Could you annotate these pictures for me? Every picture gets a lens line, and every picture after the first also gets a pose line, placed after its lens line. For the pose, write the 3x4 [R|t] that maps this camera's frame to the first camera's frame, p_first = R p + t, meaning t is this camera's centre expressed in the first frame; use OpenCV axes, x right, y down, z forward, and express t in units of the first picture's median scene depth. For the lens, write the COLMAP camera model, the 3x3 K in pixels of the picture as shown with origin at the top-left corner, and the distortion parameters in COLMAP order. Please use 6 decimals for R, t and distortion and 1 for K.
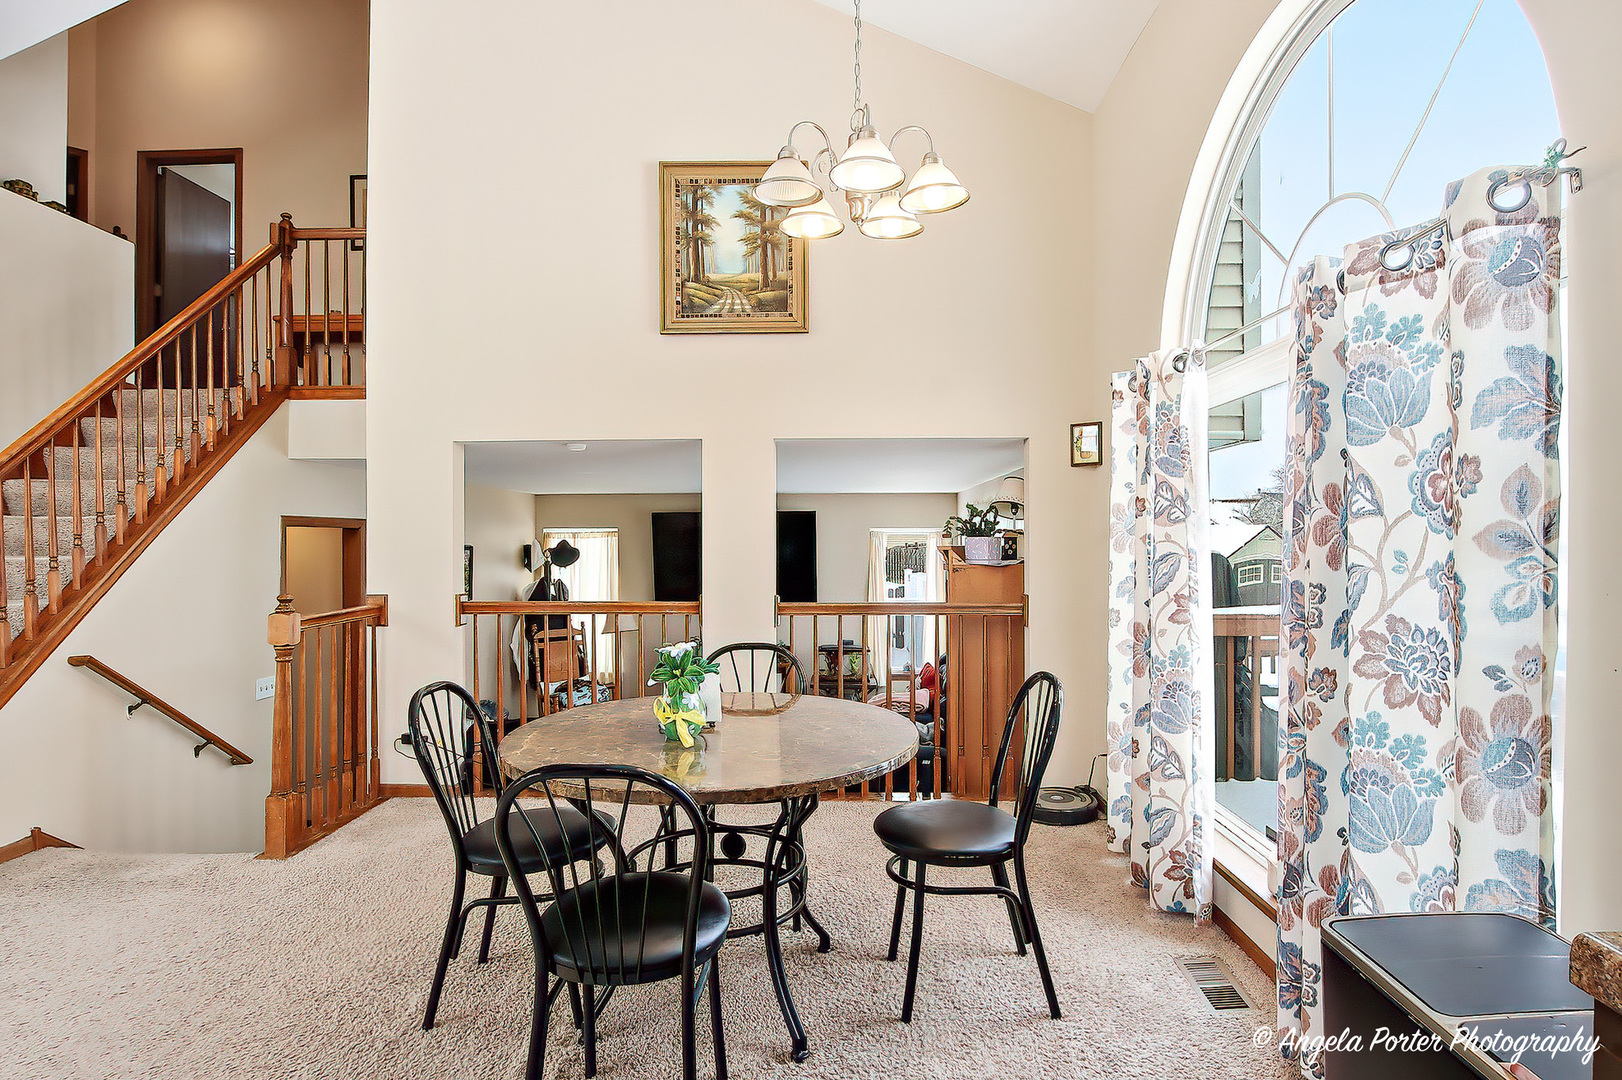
lens RADIAL K [[847.5, 0, 821.6], [0, 847.5, 545.6], [0, 0, 1]] dist [-0.020850, 0.001981]
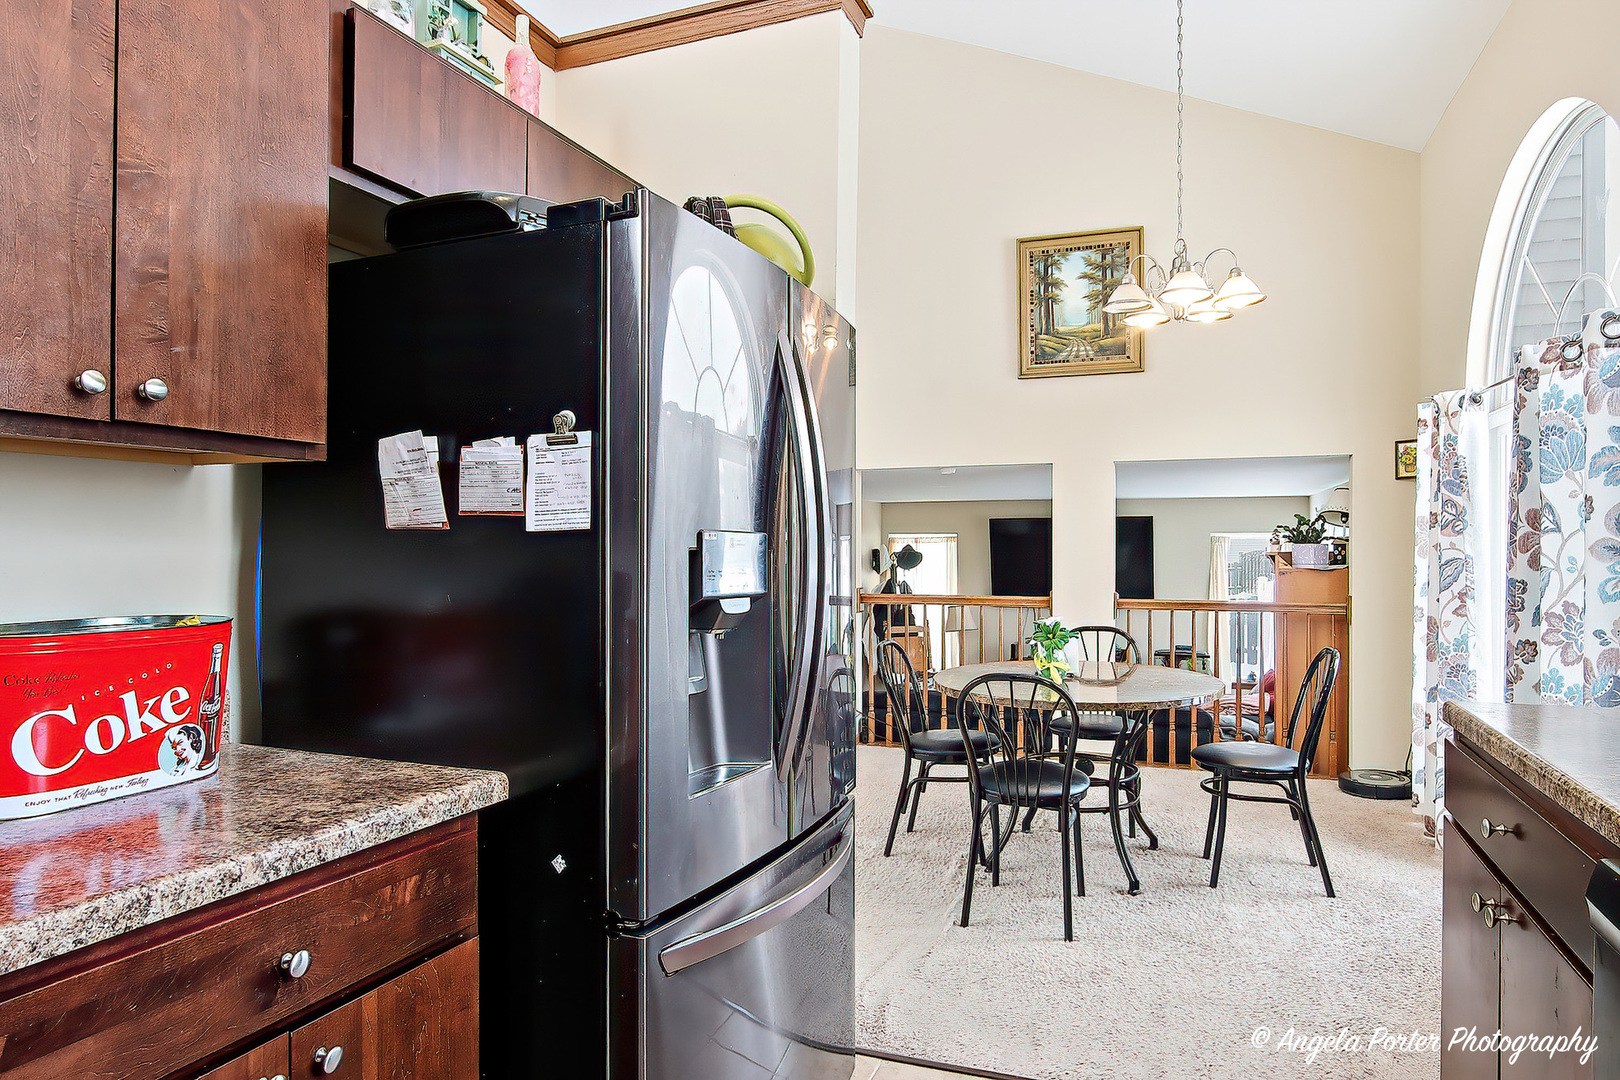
lens RADIAL K [[976.0, 0, 810.4], [0, 976.0, 548.2], [0, 0, 1]] dist [-0.033793, 0.022290]
pose [[0.939789, 0.002560, -0.341745, 0.011531], [-0.003060, 0.999995, -0.000926, -0.001350], [0.341741, 0.001916, 0.939792, -0.466386]]
